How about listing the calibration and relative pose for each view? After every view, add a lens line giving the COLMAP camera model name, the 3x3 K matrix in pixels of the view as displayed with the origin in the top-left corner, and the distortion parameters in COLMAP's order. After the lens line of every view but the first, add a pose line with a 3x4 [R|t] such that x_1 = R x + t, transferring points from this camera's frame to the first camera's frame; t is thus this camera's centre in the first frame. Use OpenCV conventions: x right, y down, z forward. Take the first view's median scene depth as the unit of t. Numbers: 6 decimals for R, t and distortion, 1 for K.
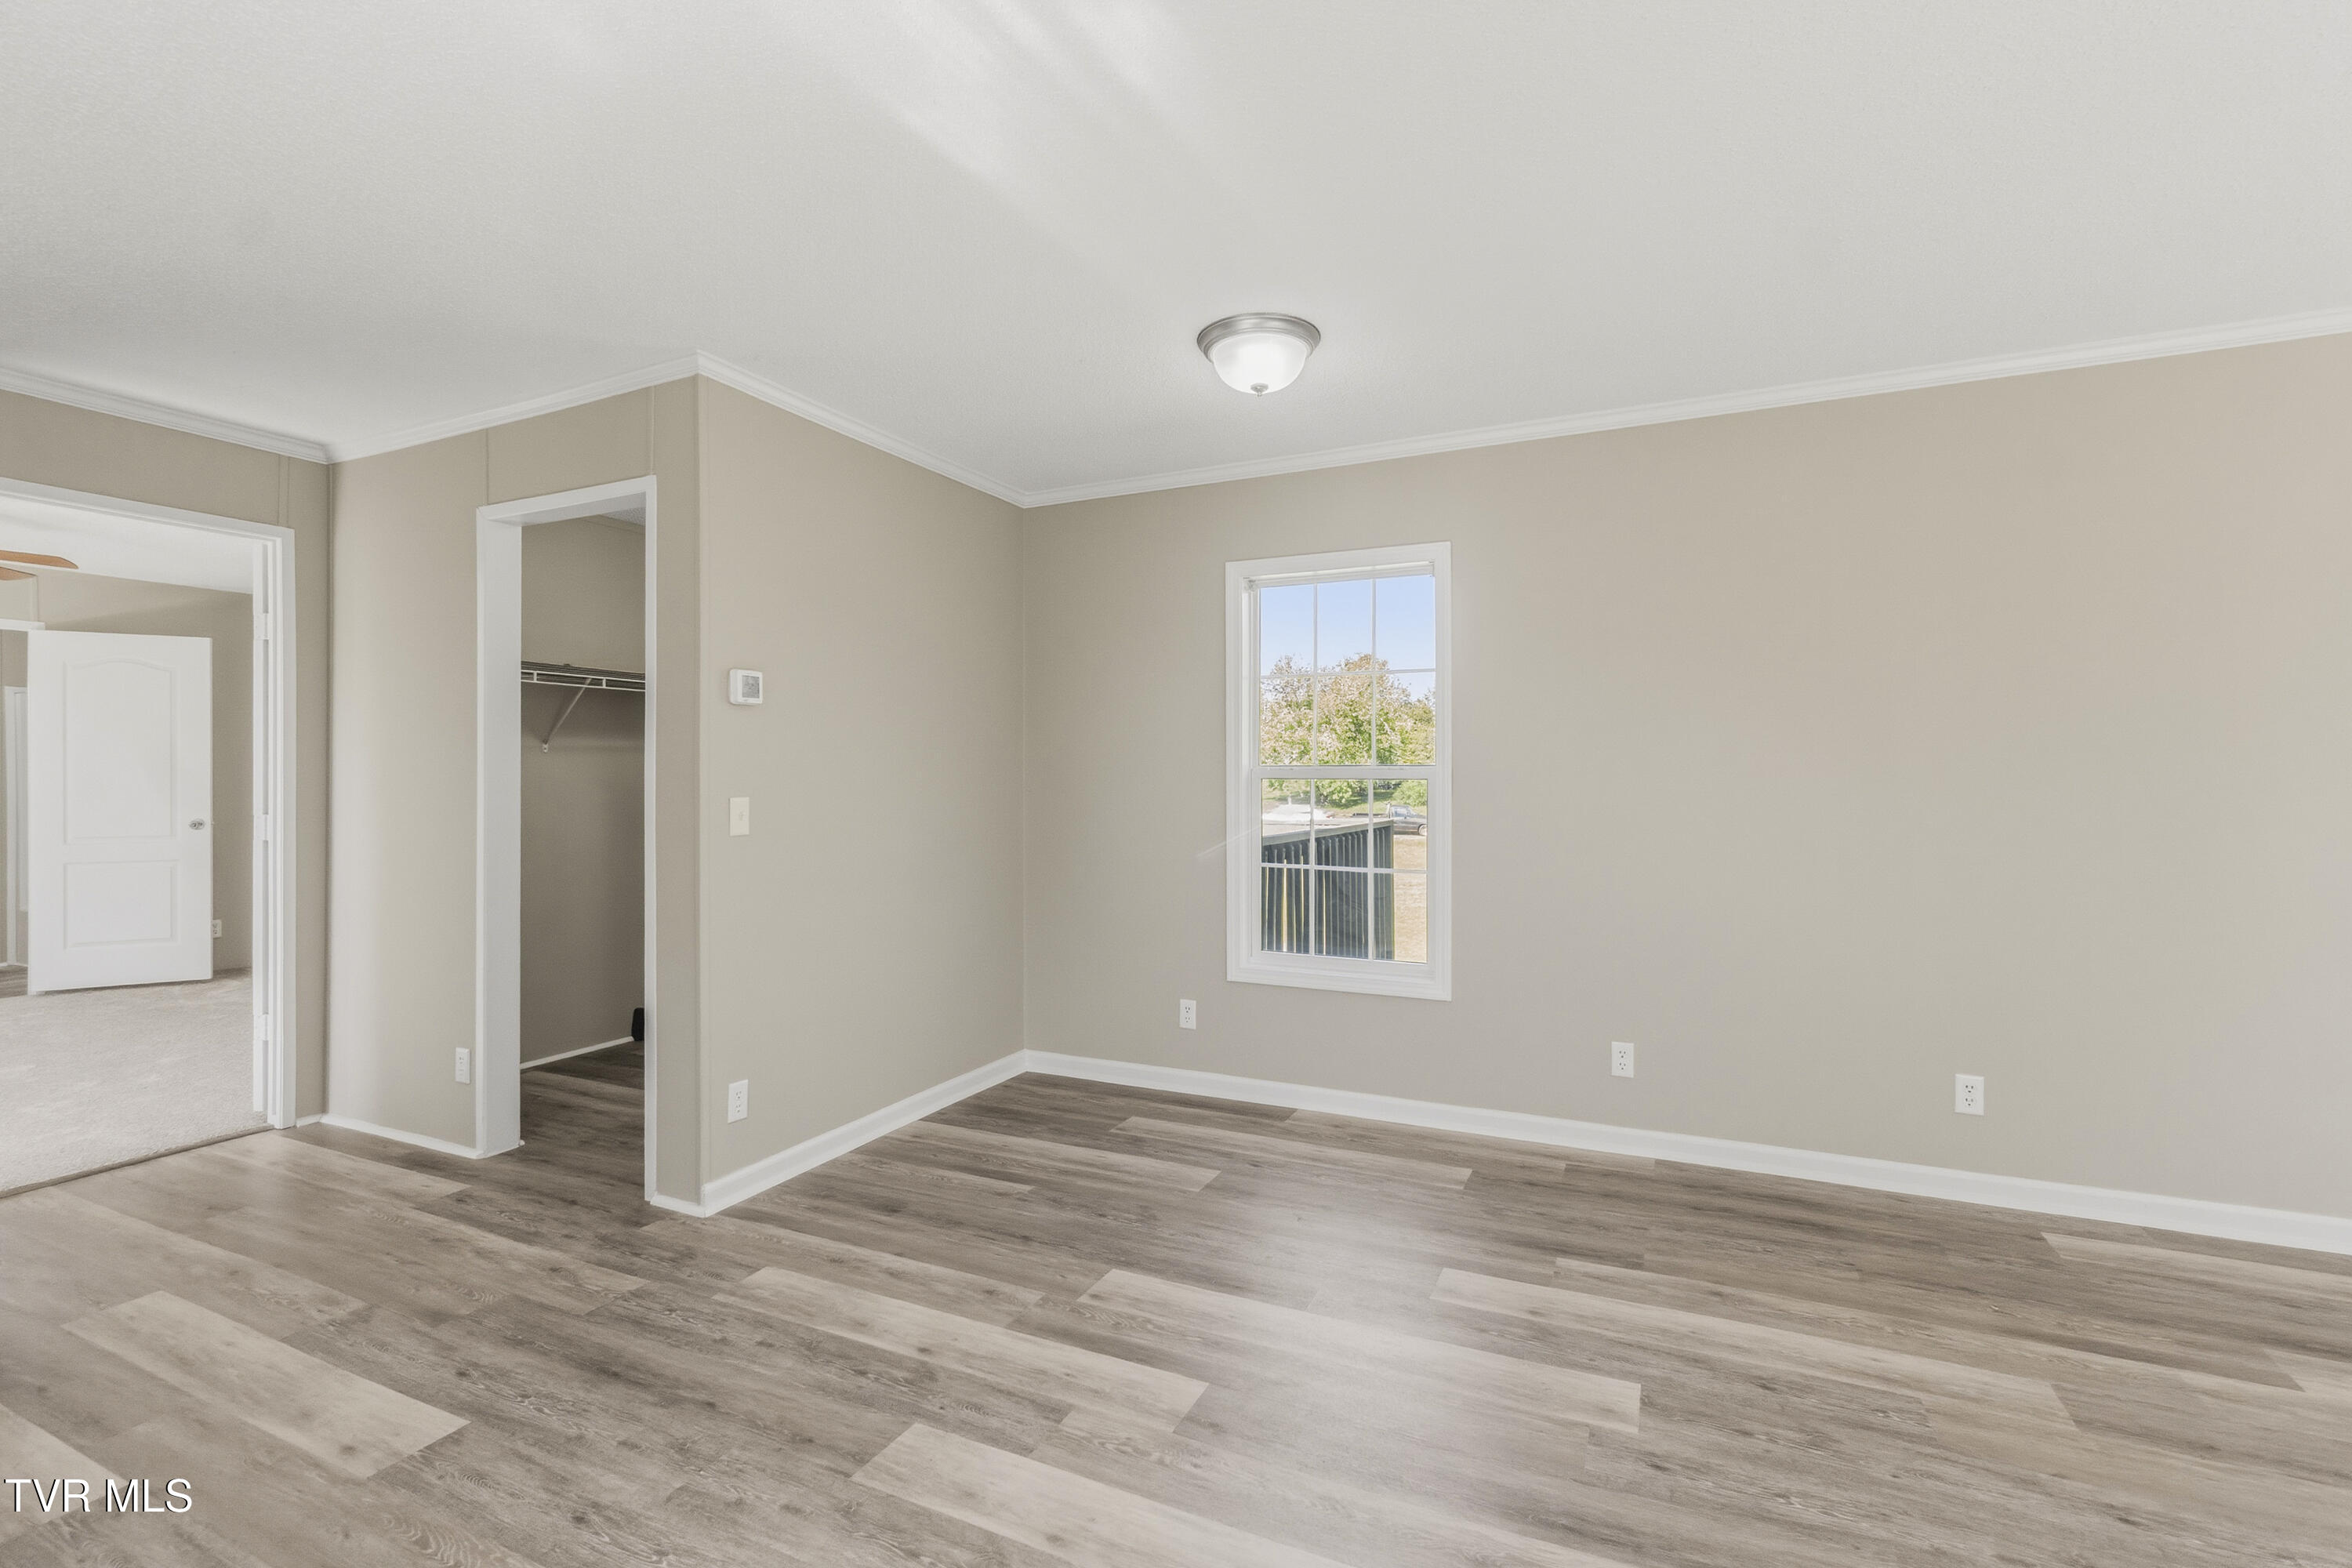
lens RADIAL K [[1035.6, 0, 1191.5], [0, 1035.6, 779.6], [0, 0, 1]] dist [-0.000784, 0.000064]
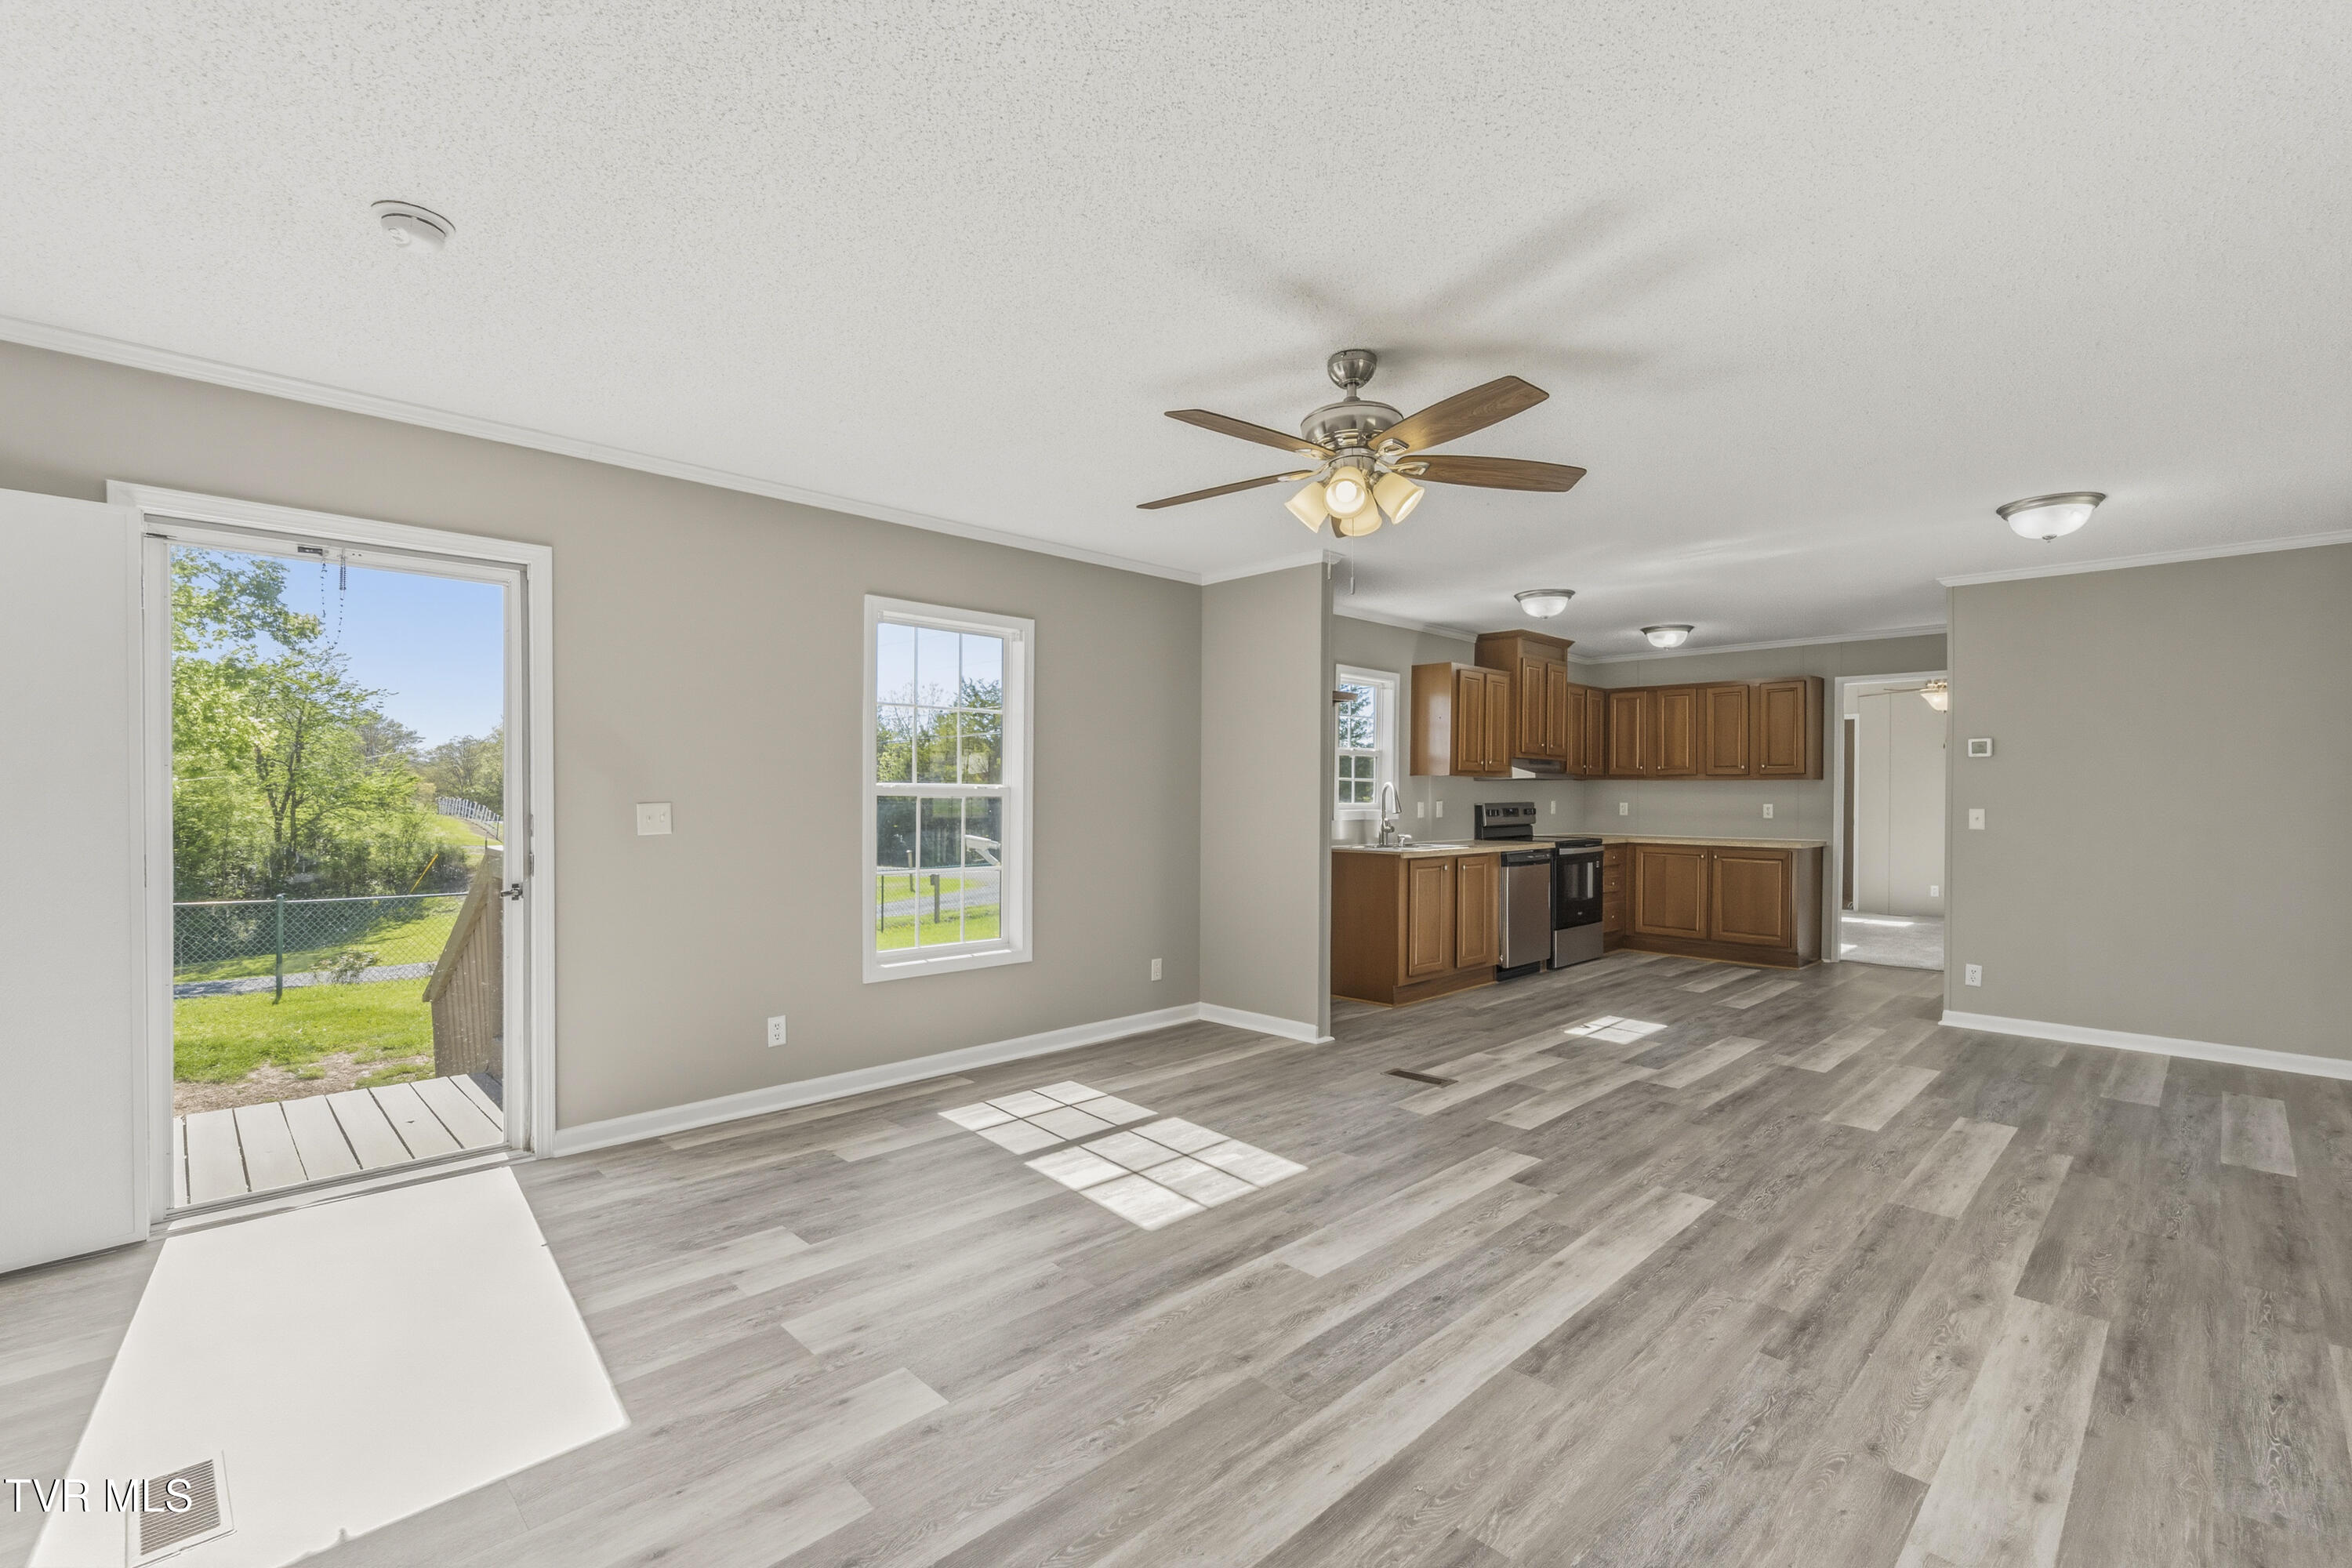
lens RADIAL K [[1039.0, 0, 1187.7], [0, 1039.0, 802.1], [0, 0, 1]] dist [-0.000815, -0.000106]
pose [[-0.353414, 0.006188, -0.935446, 1.773556], [-0.007296, 0.999929, 0.009371, -0.001685], [0.935438, 0.010137, -0.353344, 0.348868]]
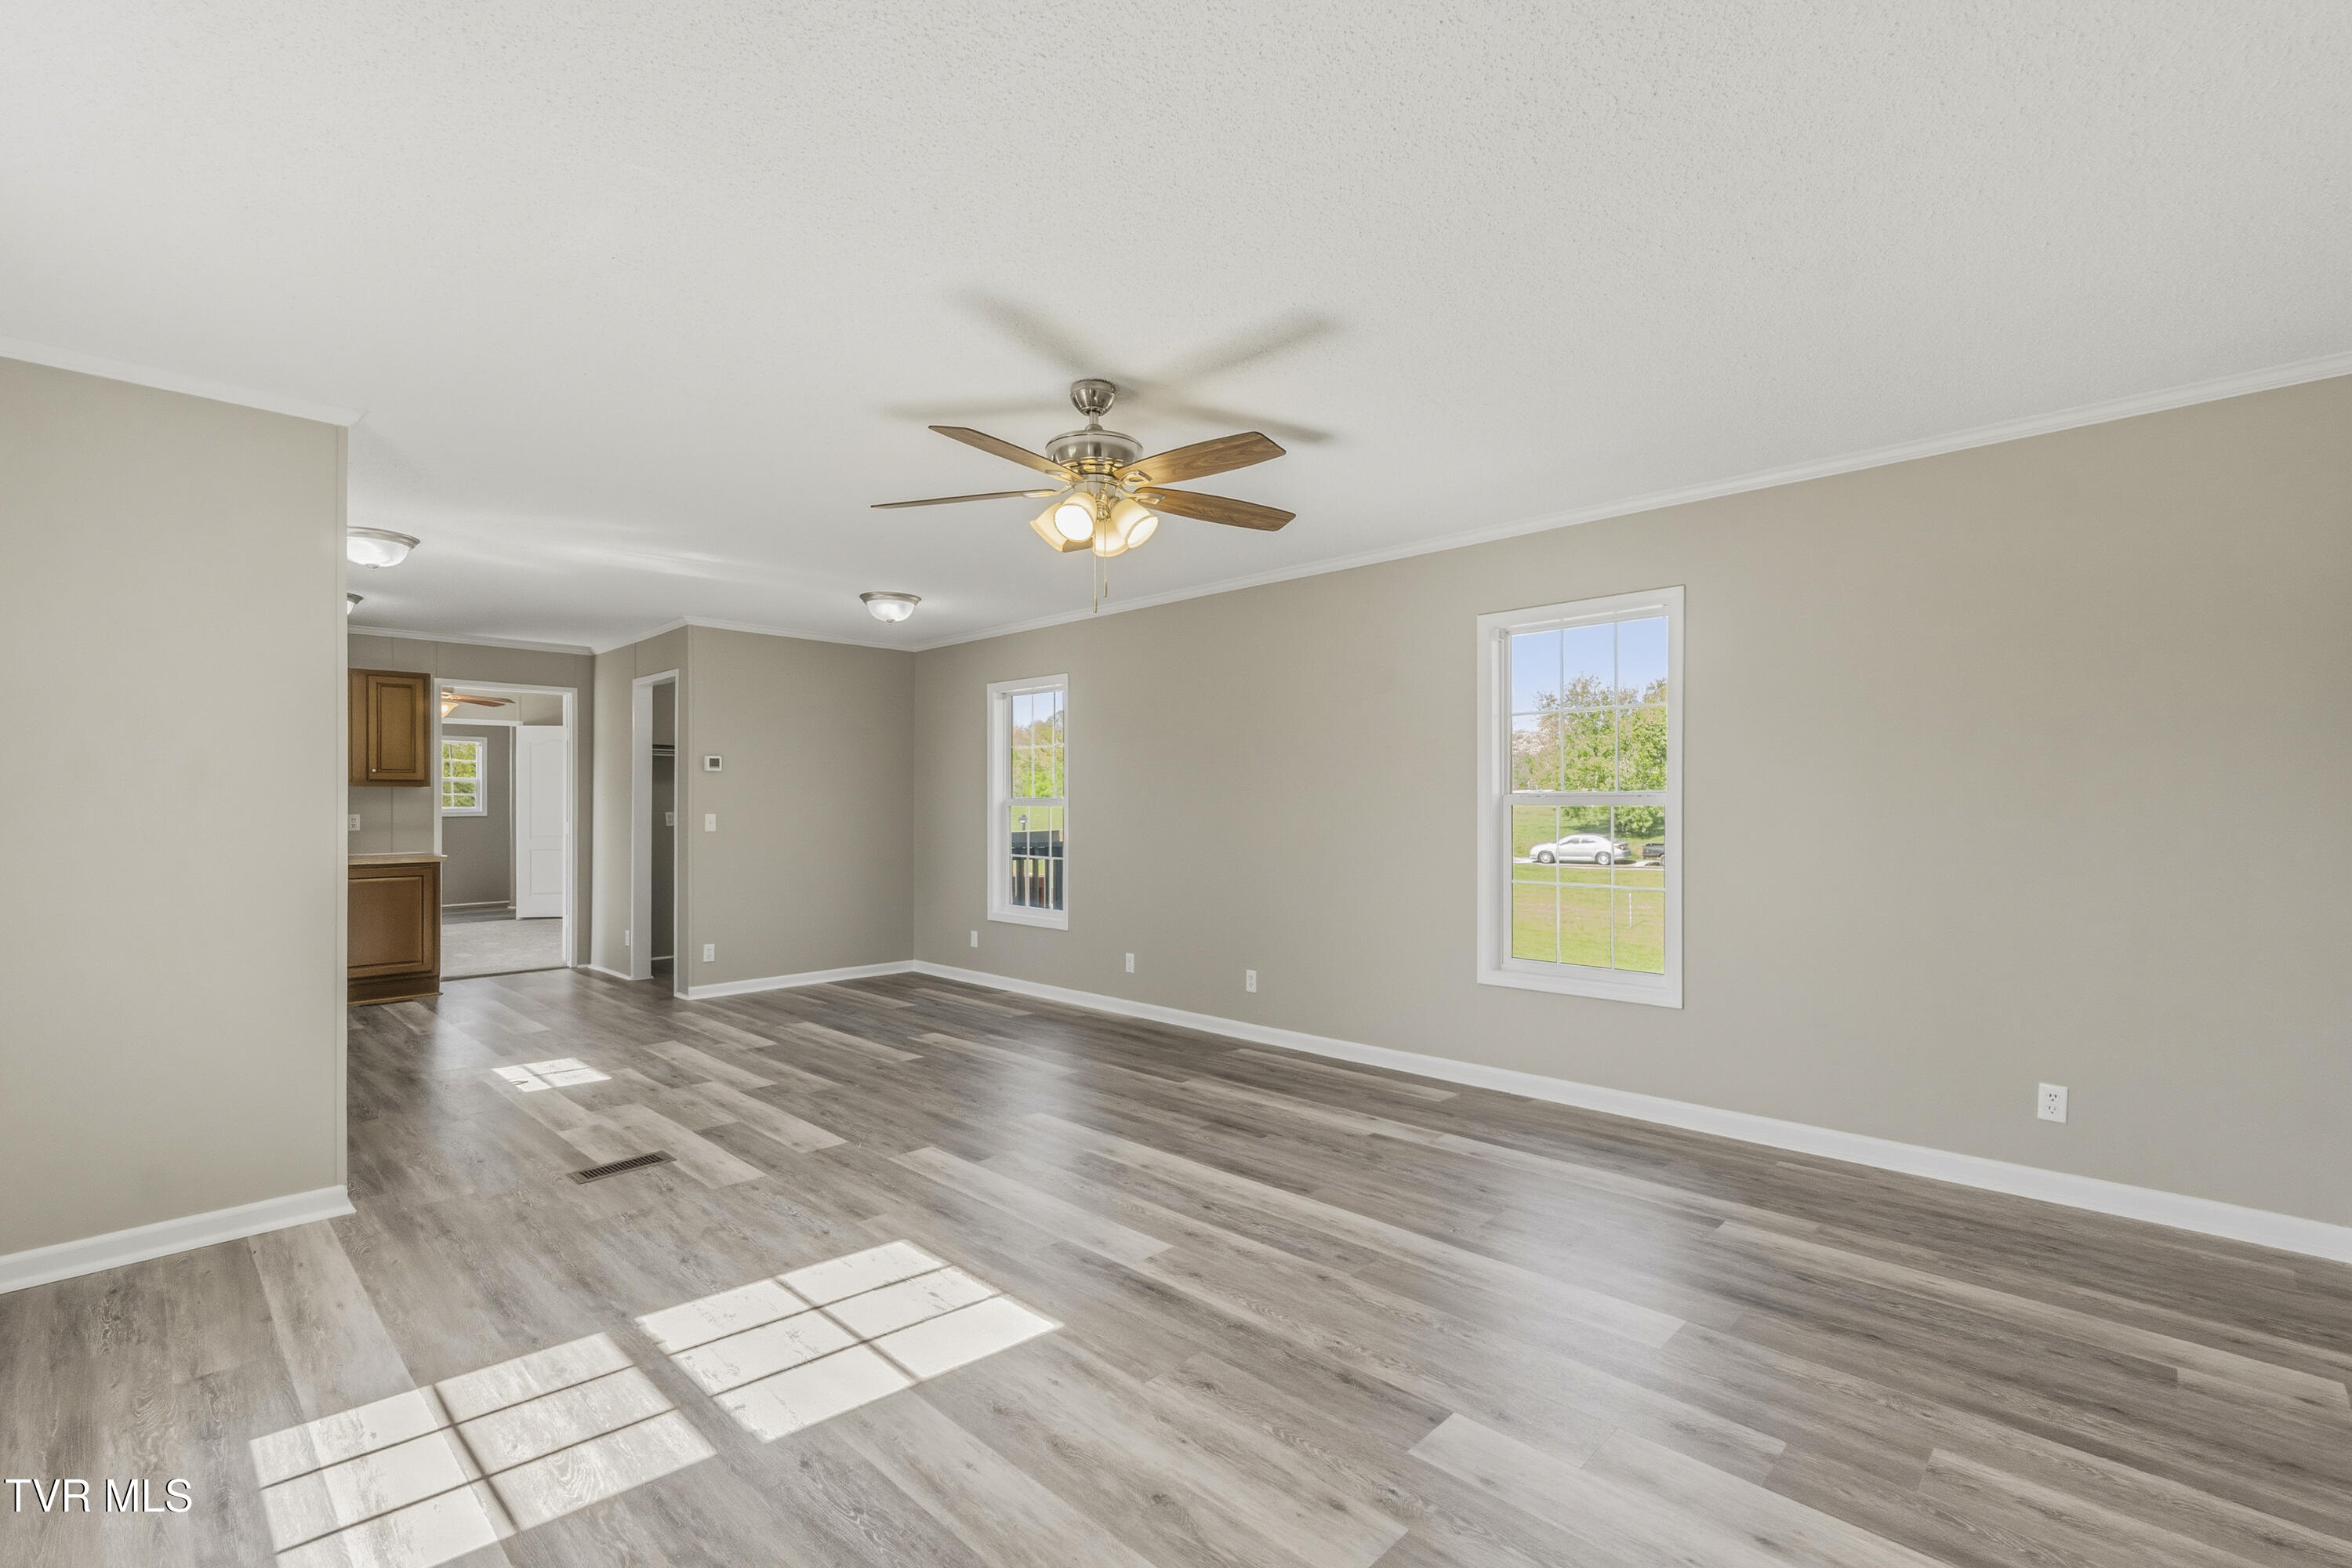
lens RADIAL K [[1039.0, 0, 1187.7], [0, 1039.0, 802.1], [0, 0, 1]] dist [-0.000815, -0.000106]
pose [[0.946212, 0.000380, -0.323547, 1.241299], [-0.002123, 0.999985, -0.005035, 0.001822], [0.323540, 0.005451, 0.946199, -0.754376]]
